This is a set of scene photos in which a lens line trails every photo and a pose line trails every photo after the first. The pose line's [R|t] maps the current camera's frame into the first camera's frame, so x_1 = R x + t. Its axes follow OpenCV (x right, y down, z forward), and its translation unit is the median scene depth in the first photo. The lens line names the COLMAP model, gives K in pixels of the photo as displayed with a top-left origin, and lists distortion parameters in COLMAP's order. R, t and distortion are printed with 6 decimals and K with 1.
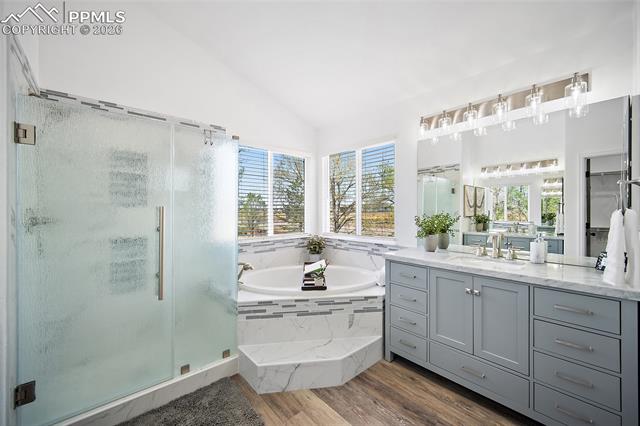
lens RADIAL K [[251.7, 0, 320.4], [0, 251.7, 212.2], [0, 0, 1]] dist [0.003136, -0.000122]
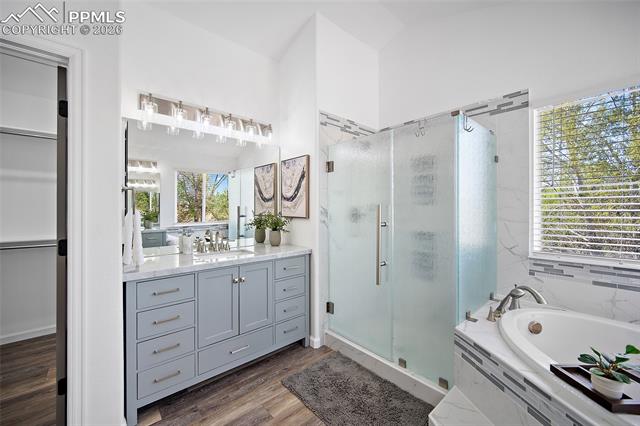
lens RADIAL K [[251.7, 0, 320.5], [0, 251.7, 209.4], [0, 0, 1]] dist [0.003136, -0.000122]
pose [[0.018627, 0.002995, -0.999822, 0.430278], [-0.001306, 0.999995, 0.002971, -0.005571], [0.999826, 0.001250, 0.018631, 0.575325]]
